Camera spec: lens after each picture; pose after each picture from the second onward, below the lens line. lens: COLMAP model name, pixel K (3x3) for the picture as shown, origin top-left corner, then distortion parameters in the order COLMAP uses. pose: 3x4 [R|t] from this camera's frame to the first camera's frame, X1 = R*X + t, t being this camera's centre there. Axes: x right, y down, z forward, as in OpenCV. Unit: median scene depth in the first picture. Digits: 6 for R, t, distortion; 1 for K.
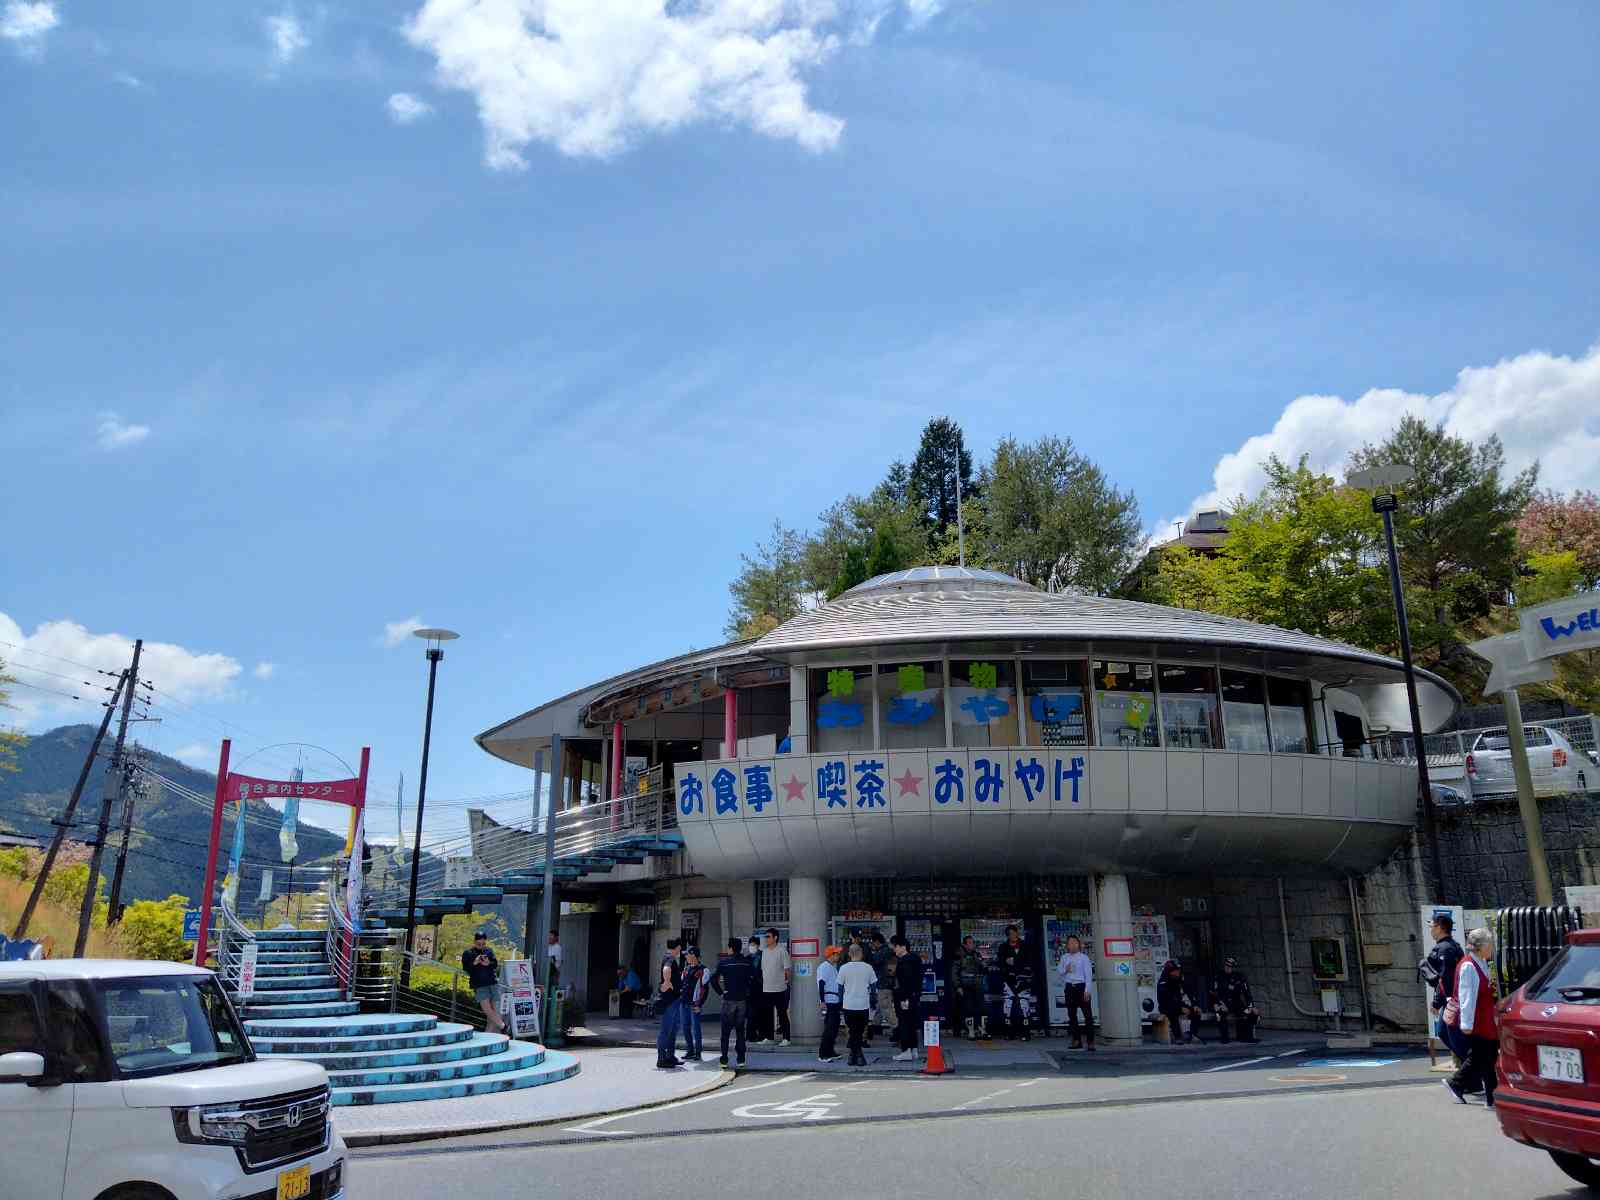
lens RADIAL K [[1154.5, 0, 806.3], [0, 1154.5, 610.5], [0, 0, 1]] dist [0.099874, -0.172718]
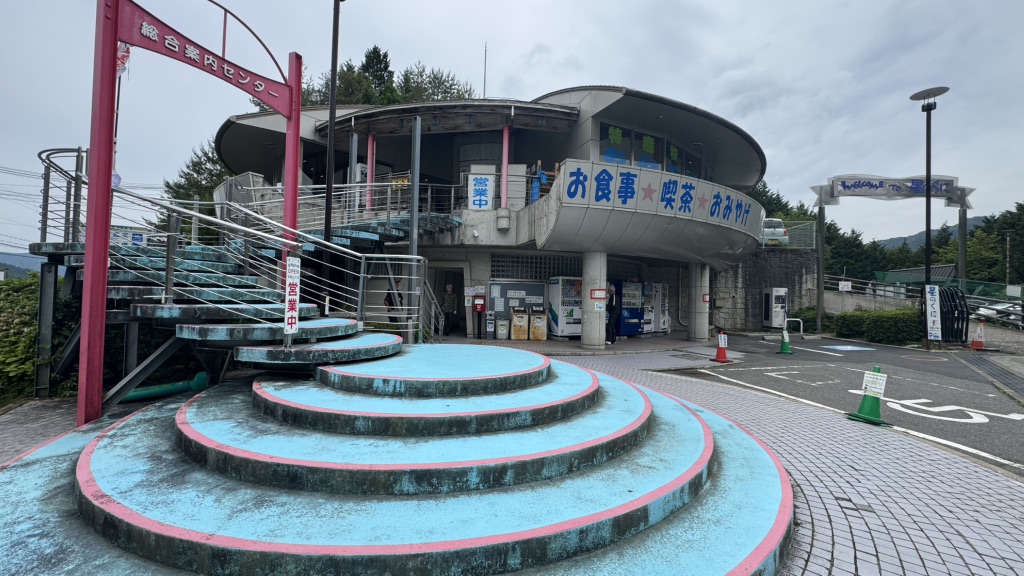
lens RADIAL K [[404.7, 0, 511.7], [0, 404.7, 288.7], [0, 0, 1]] dist [-0.003061, -0.000239]
pose [[0.766611, 0.041953, 0.640739, -0.470067], [-0.204799, 0.961723, 0.182062, 0.211690], [-0.608575, -0.270794, 0.745860, 0.674549]]
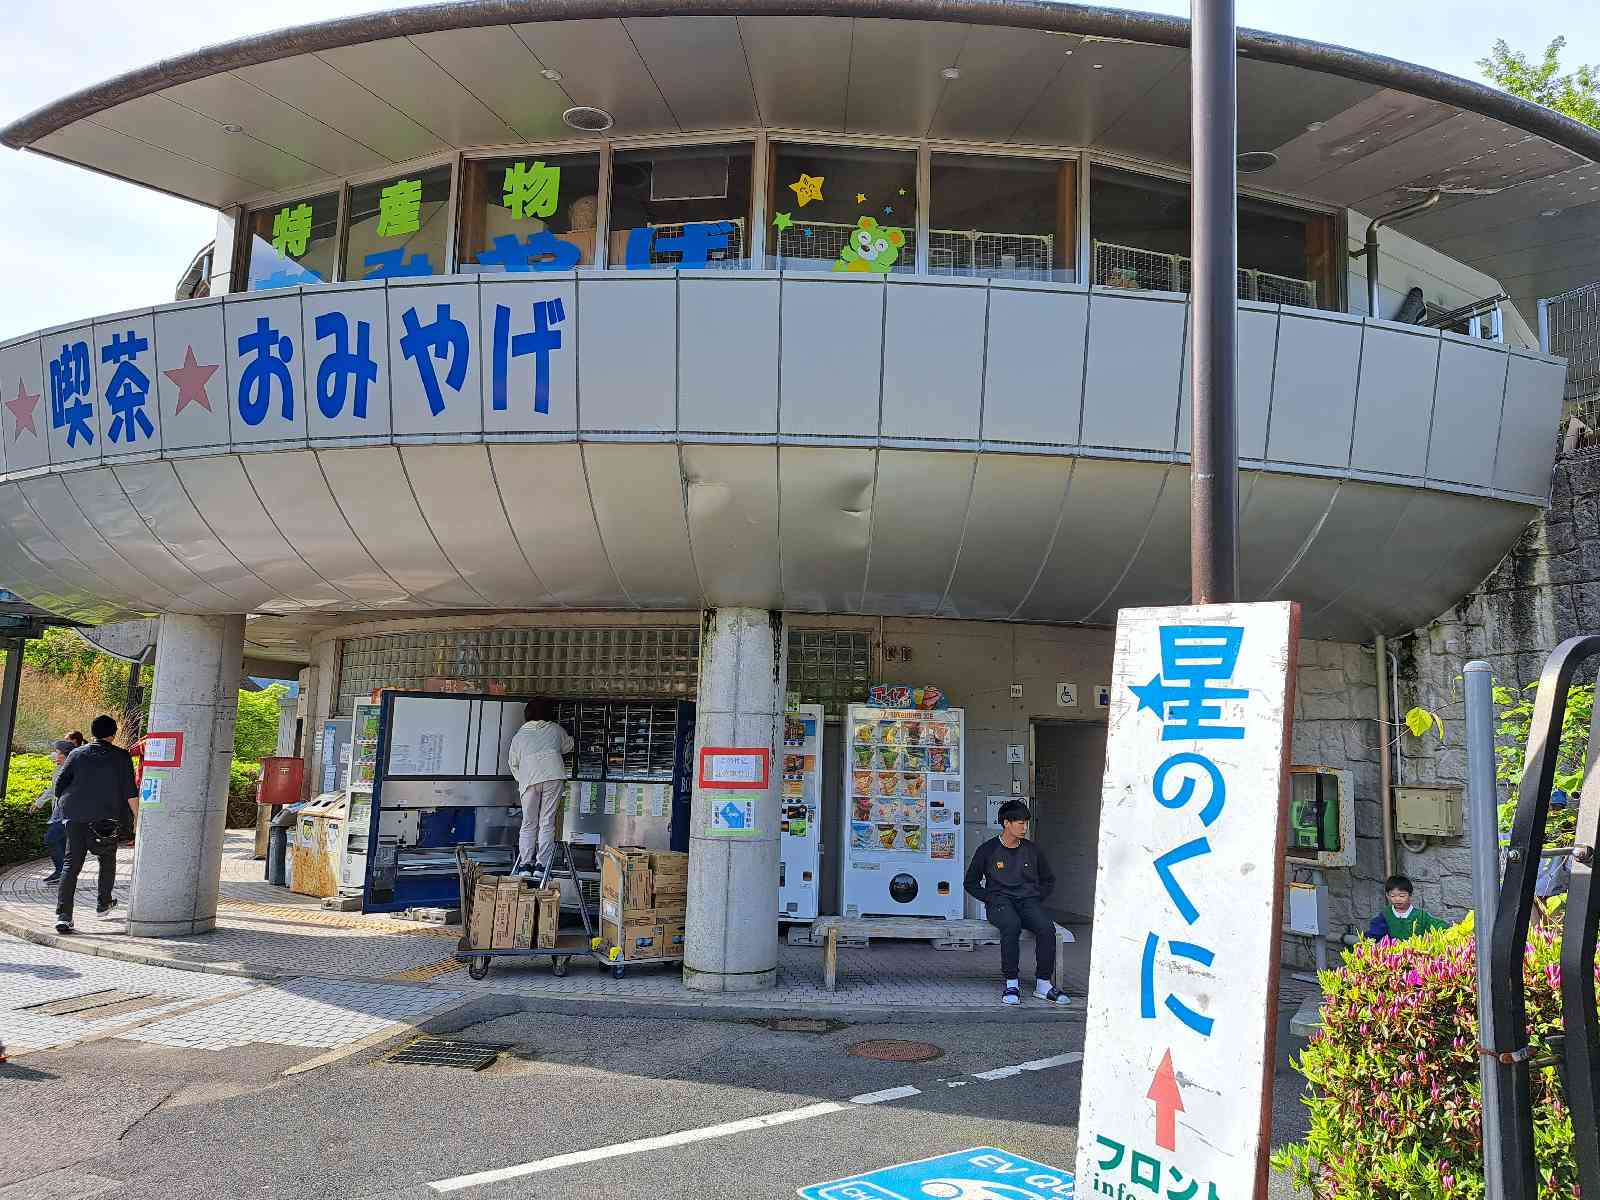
lens RADIAL K [[1142.5, 0, 820.1], [0, 1142.5, 592.9], [0, 0, 1]] dist [0.064744, -0.064150]
pose [[0.977918, 0.009604, -0.208767, 0.388872], [0.018849, 0.990819, 0.133874, 0.167354], [0.208136, -0.134853, 0.968759, 0.602995]]
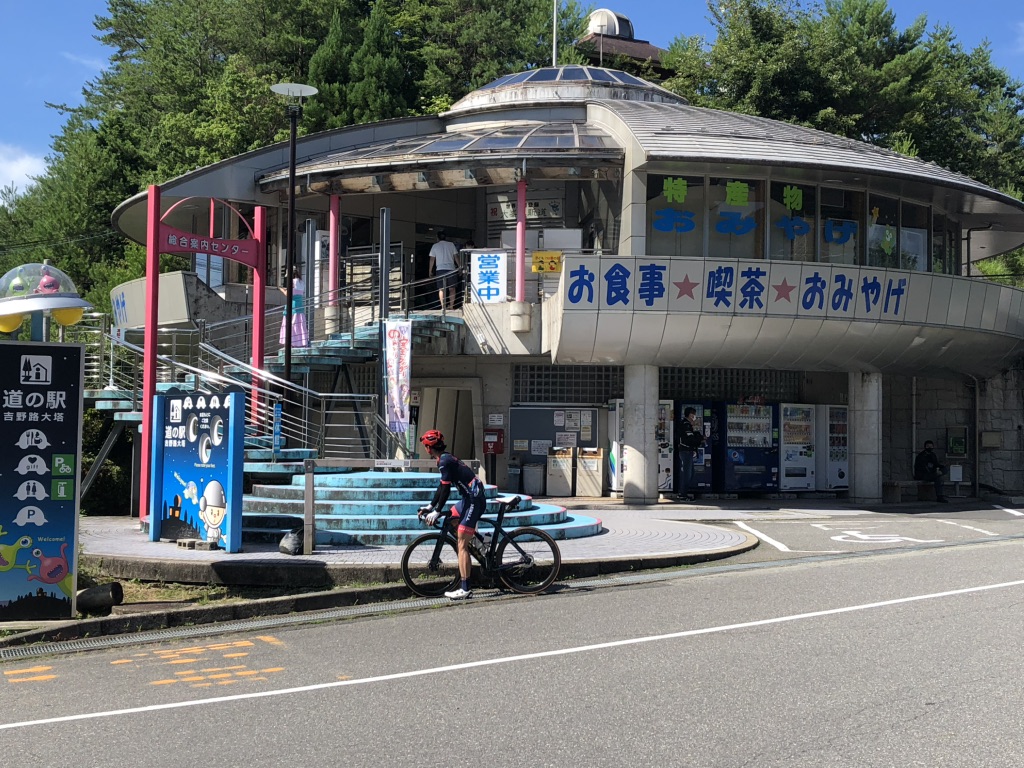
lens RADIAL K [[1328.9, 0, 501.9], [0, 1328.9, 369.4], [0, 0, 1]] dist [0.202283, -0.753766]
pose [[0.892595, 0.043451, 0.448761, -0.731457], [-0.143264, 0.971093, 0.190929, 0.010468], [-0.427492, -0.234714, 0.873018, -0.063040]]
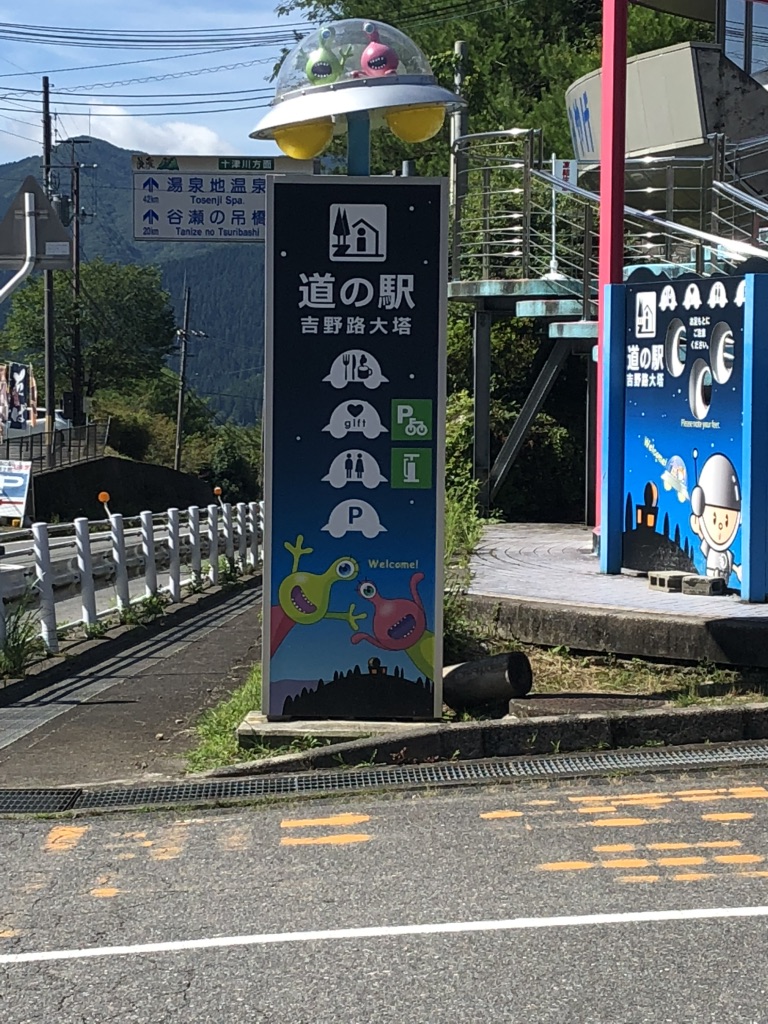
lens RADIAL K [[2547.6, 0, 384.7], [0, 2547.6, 475.2], [0, 0, 1]] dist [0.198682, -0.314422]
pose [[0.995462, 0.013784, 0.094154, -0.688237], [-0.042504, 0.949668, 0.310361, 0.030732], [-0.085137, -0.312954, 0.945945, -0.005452]]
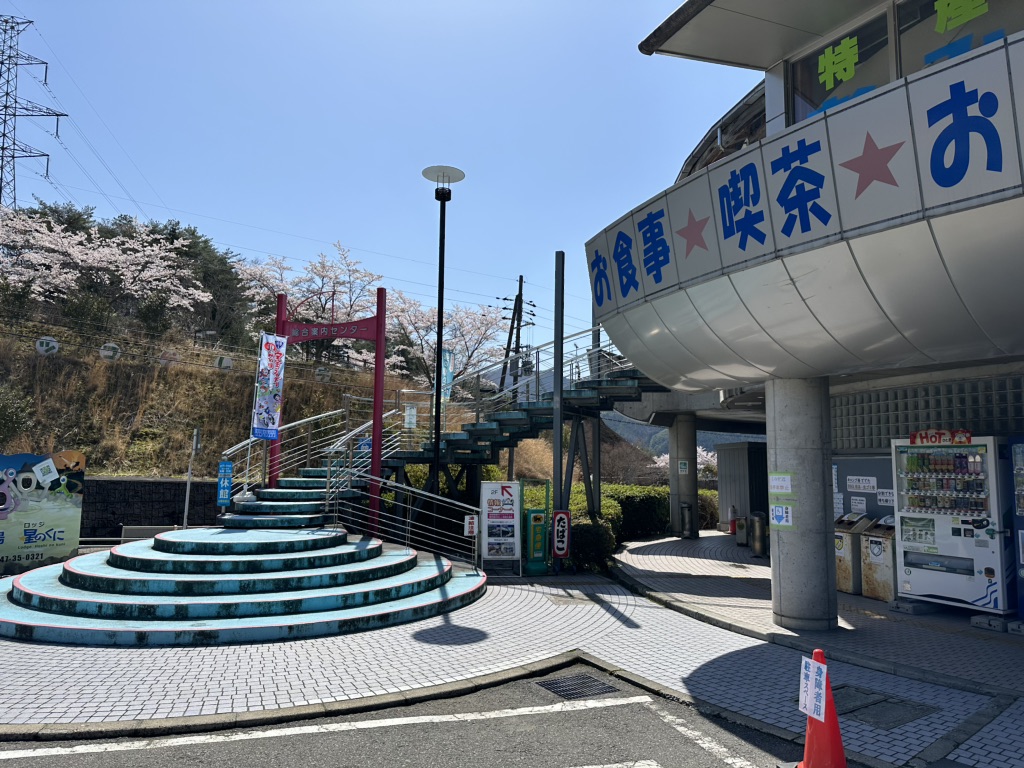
lens RADIAL K [[702.3, 0, 507.1], [0, 702.3, 382.3], [0, 0, 1]] dist [0.111245, -0.151870]
pose [[0.700912, -0.063838, -0.710386, 0.181182], [0.174741, 0.981003, 0.084254, 0.180019], [0.691512, -0.183188, 0.698751, 0.644692]]
